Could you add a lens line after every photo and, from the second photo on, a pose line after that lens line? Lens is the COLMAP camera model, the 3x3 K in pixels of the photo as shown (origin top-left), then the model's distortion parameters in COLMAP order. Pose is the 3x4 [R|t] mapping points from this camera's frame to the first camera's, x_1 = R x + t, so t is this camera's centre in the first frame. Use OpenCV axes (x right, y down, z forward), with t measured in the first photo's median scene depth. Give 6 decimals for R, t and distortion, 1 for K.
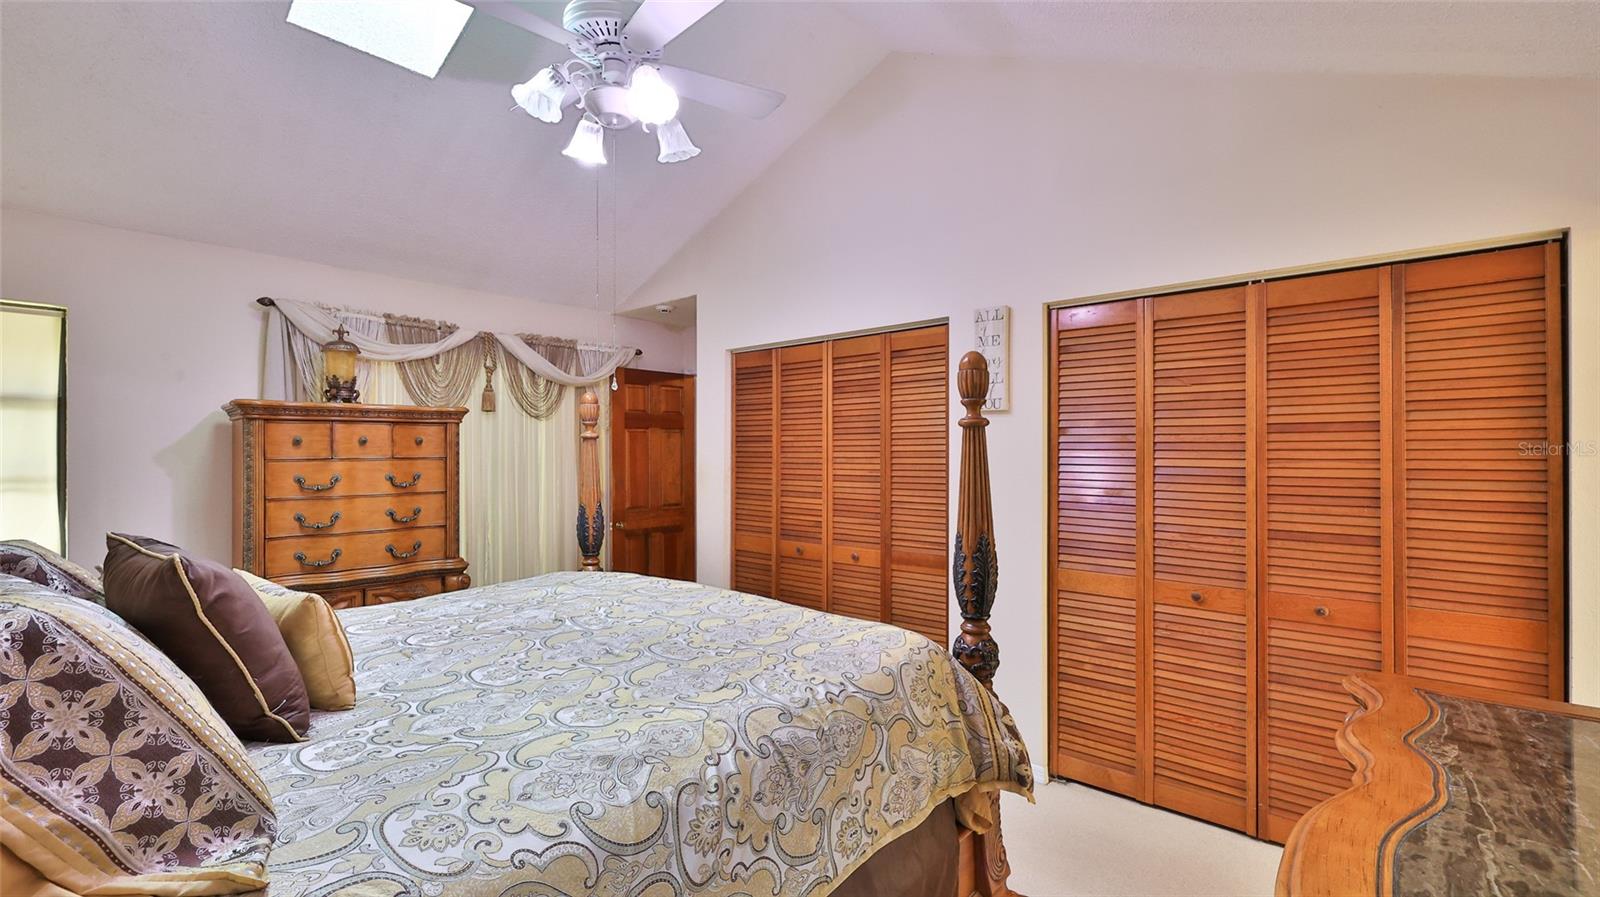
lens RADIAL K [[702.8, 0, 798.4], [0, 702.8, 445.8], [0, 0, 1]] dist [-0.003597, 0.000035]
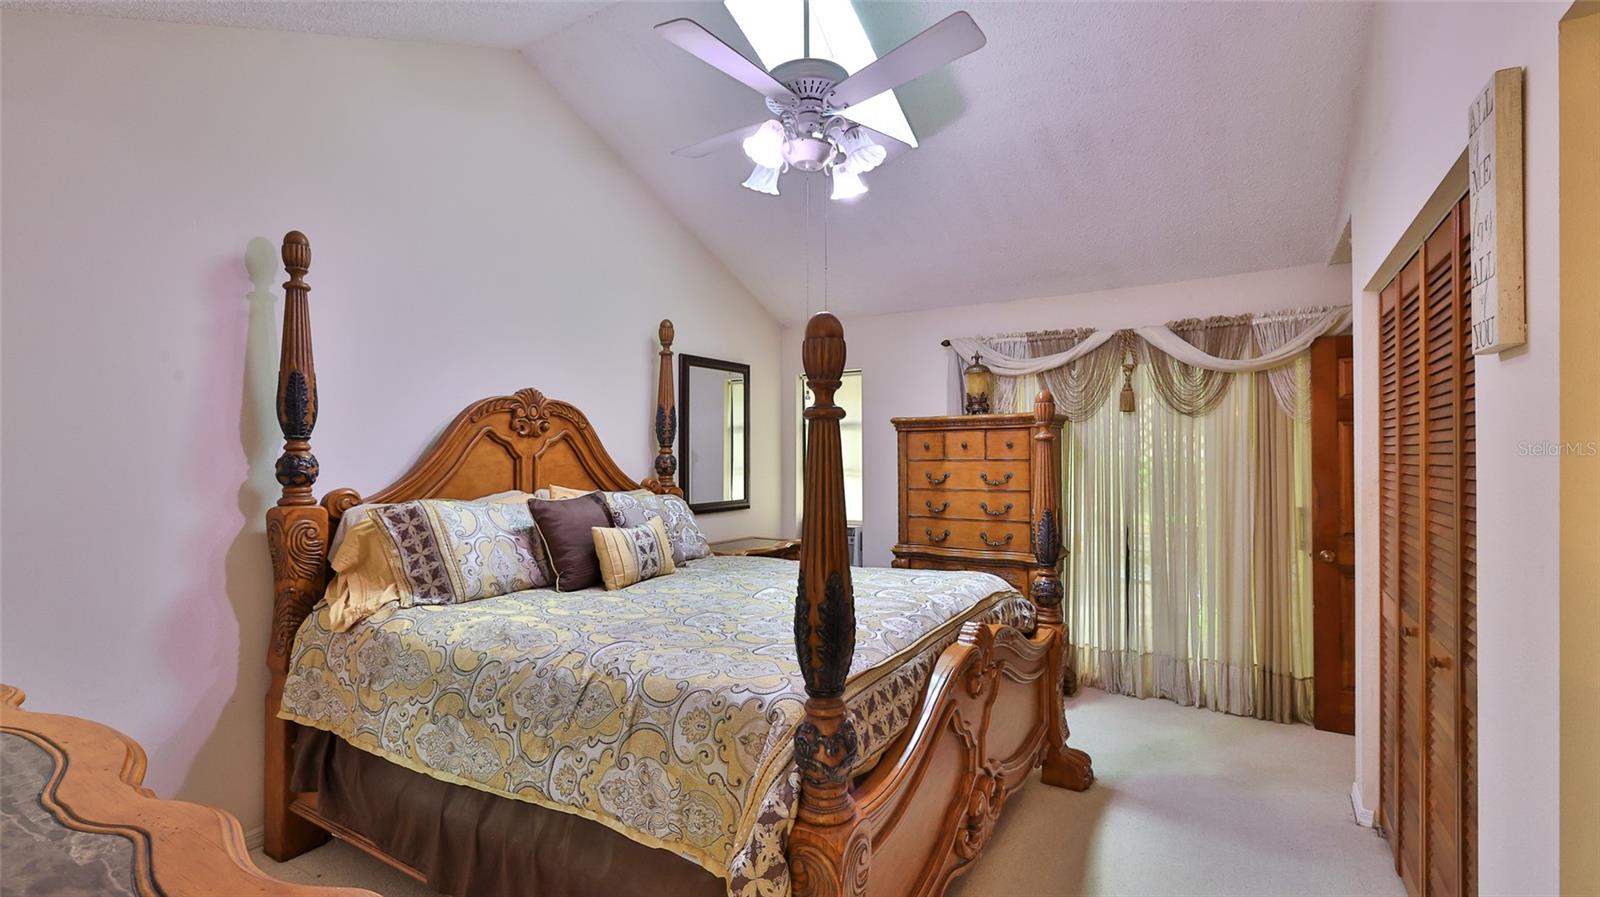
lens RADIAL K [[726.2, 0, 815.6], [0, 726.2, 446.6], [0, 0, 1]] dist [0.000411, 0.000391]
pose [[0.155102, -0.009127, -0.987856, 0.562998], [0.009848, 0.999922, -0.007692, 0.002539], [0.987849, -0.008536, 0.155180, 0.510816]]
